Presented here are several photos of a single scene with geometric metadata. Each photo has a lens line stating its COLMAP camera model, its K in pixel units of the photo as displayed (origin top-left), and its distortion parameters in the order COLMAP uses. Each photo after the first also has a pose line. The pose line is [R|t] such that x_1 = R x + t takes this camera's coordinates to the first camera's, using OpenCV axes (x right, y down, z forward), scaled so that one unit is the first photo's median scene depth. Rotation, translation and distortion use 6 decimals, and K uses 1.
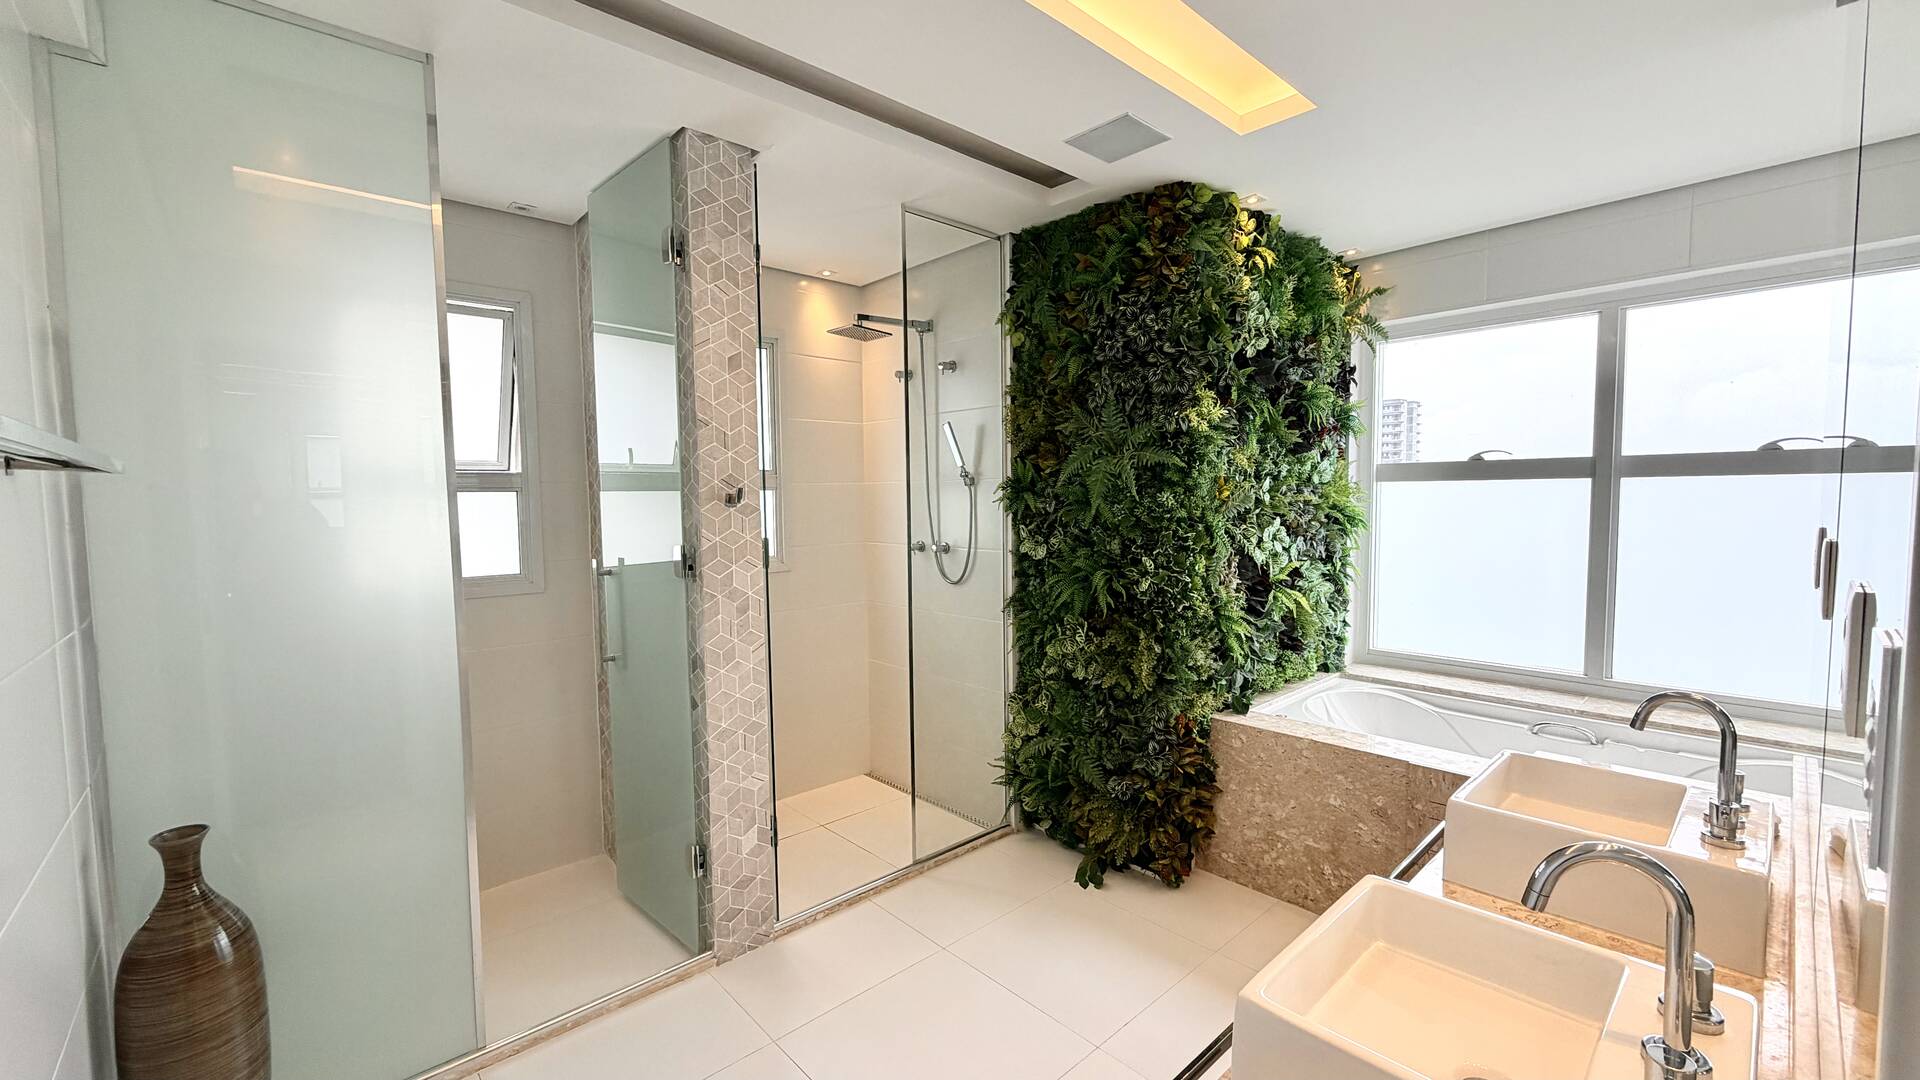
lens RADIAL K [[773.9, 0, 958.2], [0, 773.9, 534.7], [0, 0, 1]] dist [0.001234, 0.000383]
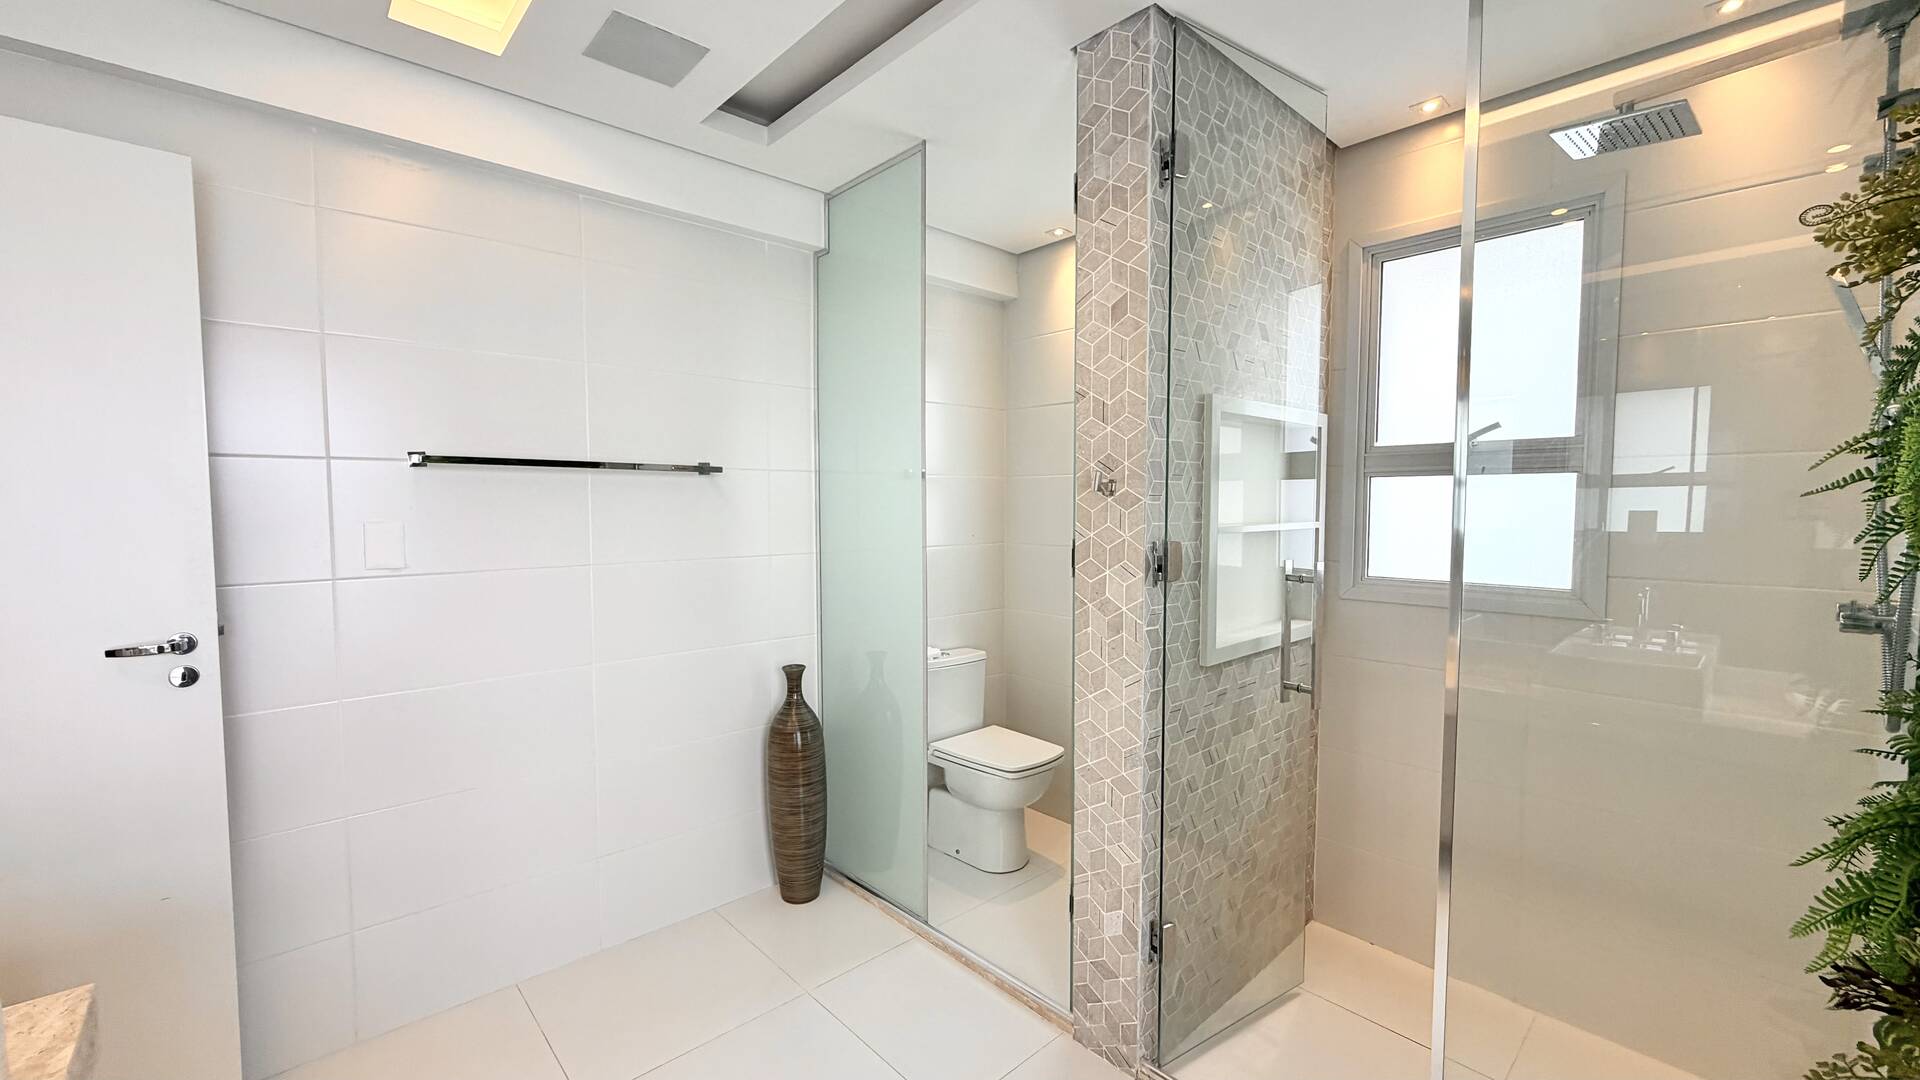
lens RADIAL K [[773.9, 0, 958.0], [0, 773.9, 556.8], [0, 0, 1]] dist [0.001234, 0.000383]
pose [[0.003537, 0.070035, -0.997538, 0.498852], [-0.061520, 0.995670, 0.069686, -0.019448], [0.998100, 0.061122, 0.007830, 0.840065]]
